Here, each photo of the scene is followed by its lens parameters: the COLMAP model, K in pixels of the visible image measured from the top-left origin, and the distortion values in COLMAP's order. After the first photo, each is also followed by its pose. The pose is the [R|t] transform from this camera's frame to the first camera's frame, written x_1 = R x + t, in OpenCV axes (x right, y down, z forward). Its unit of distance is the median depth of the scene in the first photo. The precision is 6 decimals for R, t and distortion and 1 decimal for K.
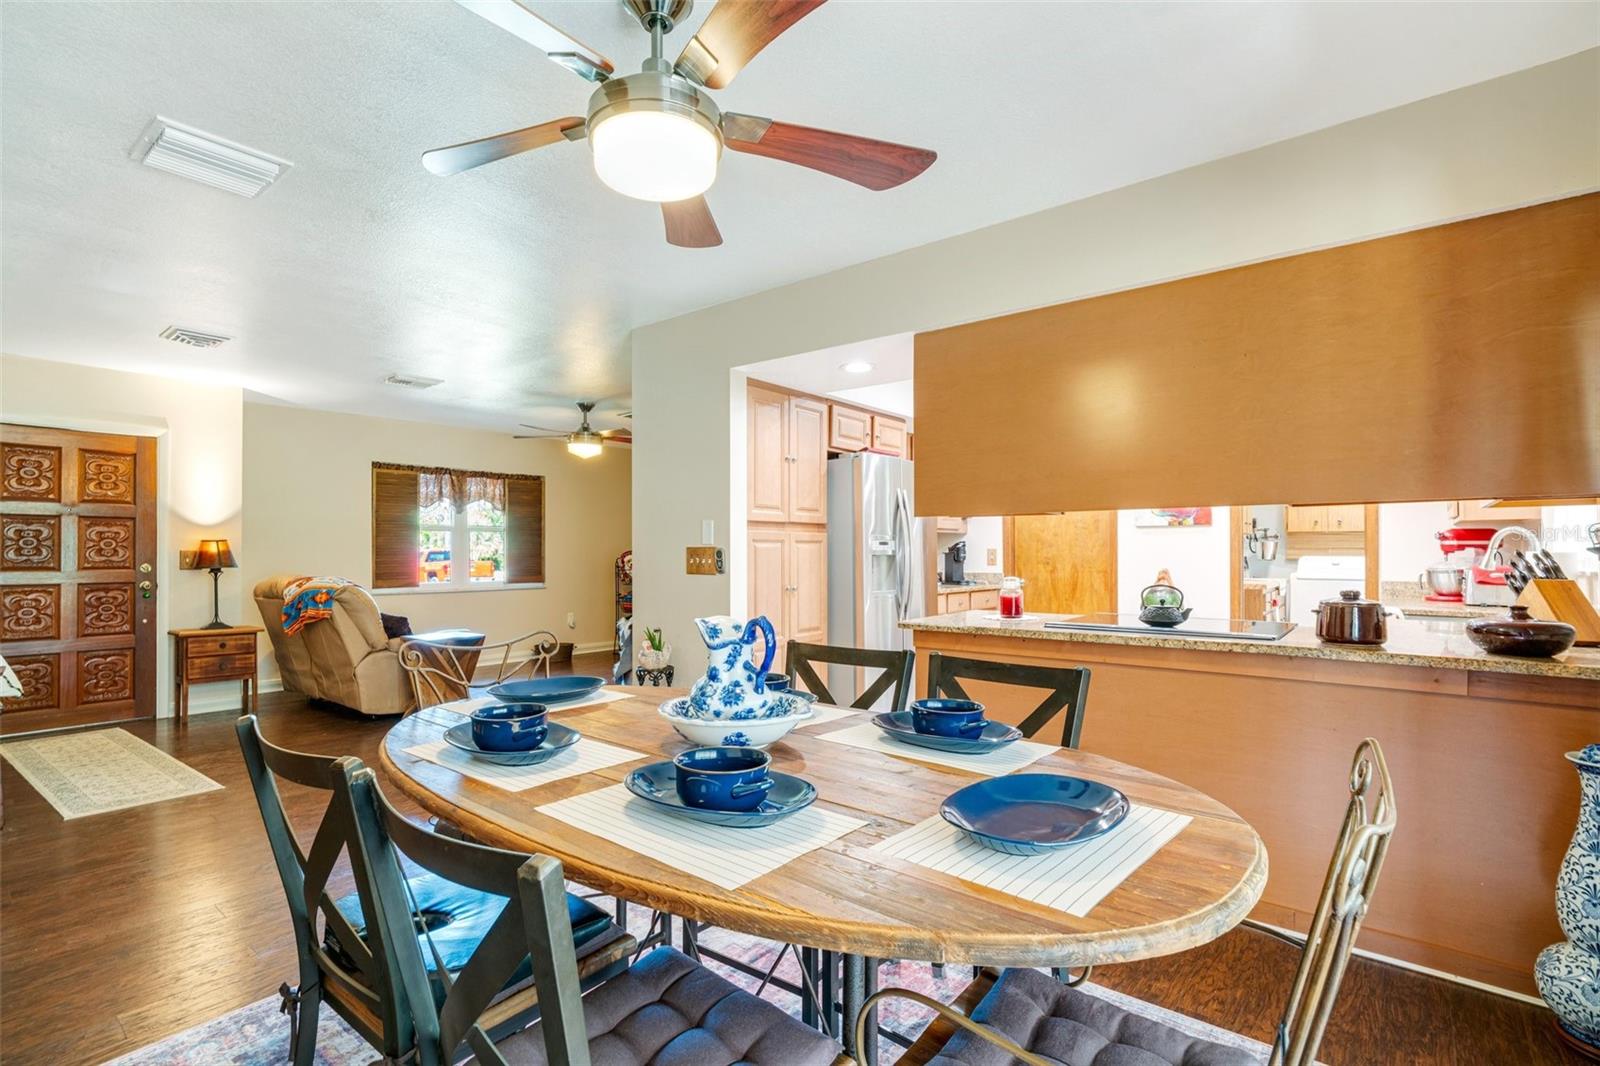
lens RADIAL K [[753.4, 0, 795.6], [0, 753.4, 547.2], [0, 0, 1]] dist [-0.020850, 0.009839]
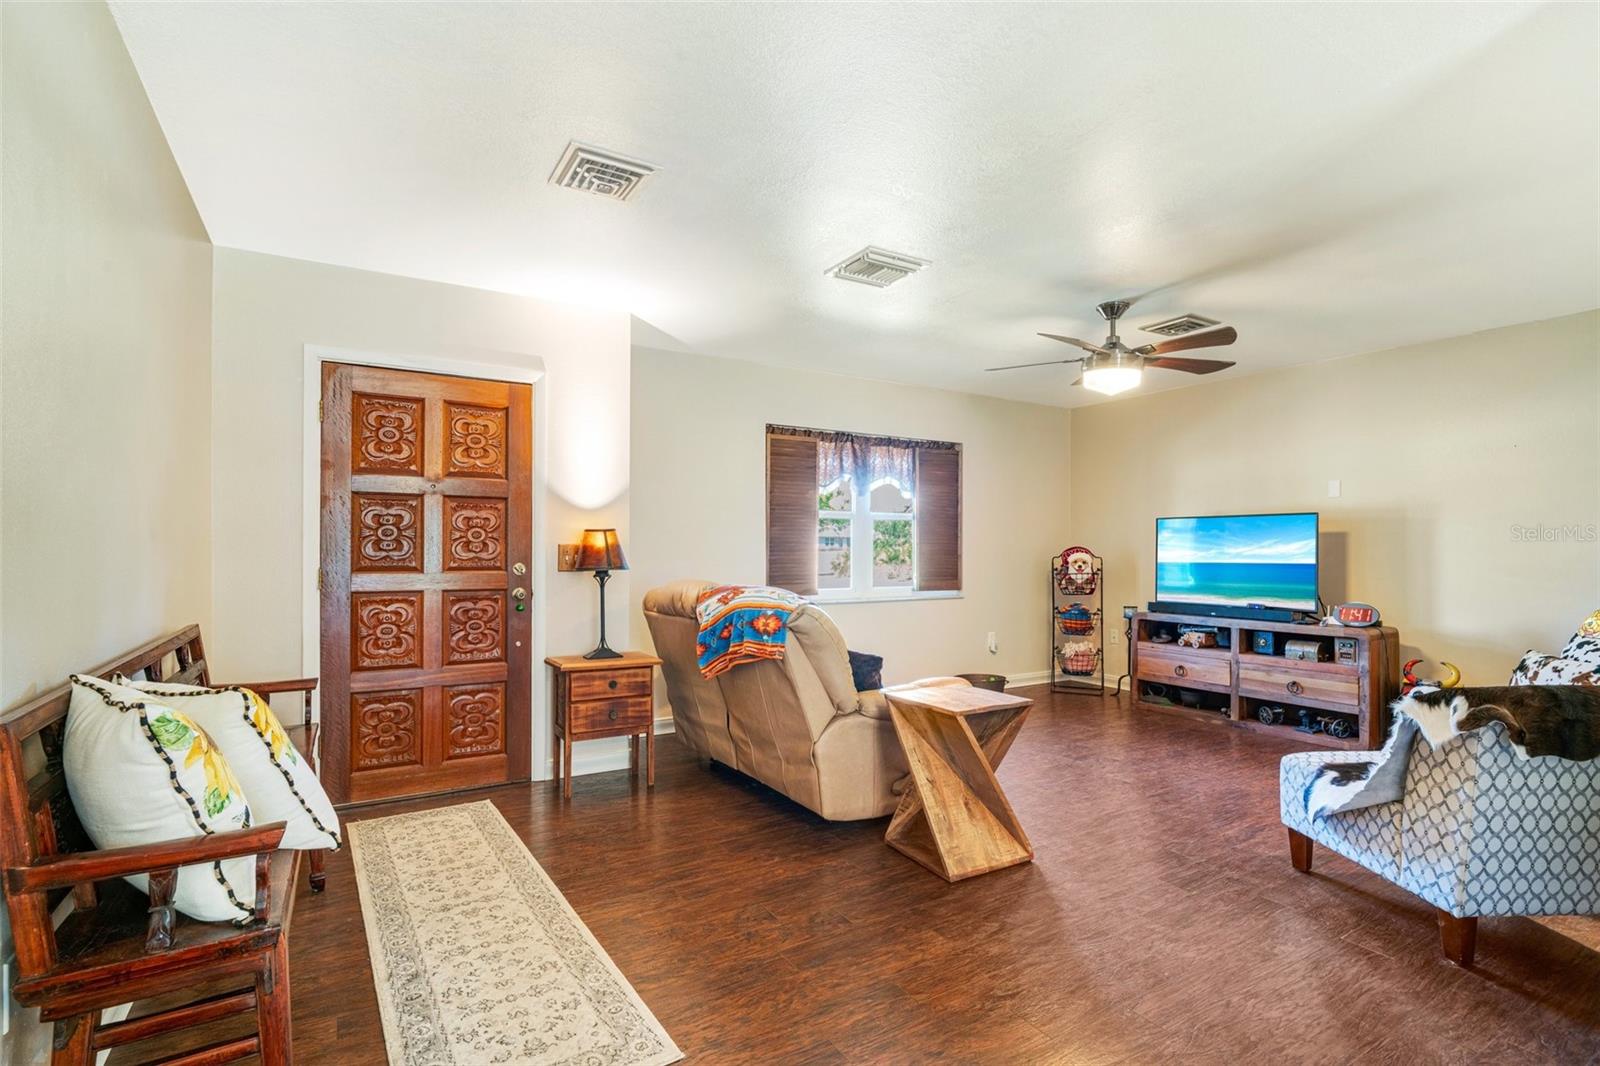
lens RADIAL K [[753.4, 0, 795.6], [0, 753.4, 547.2], [0, 0, 1]] dist [-0.020850, 0.009839]
pose [[0.943554, 0.004530, -0.331187, -0.395120], [-0.002594, 0.999977, 0.006289, 0.002309], [0.331208, -0.005075, 0.943544, 0.421889]]
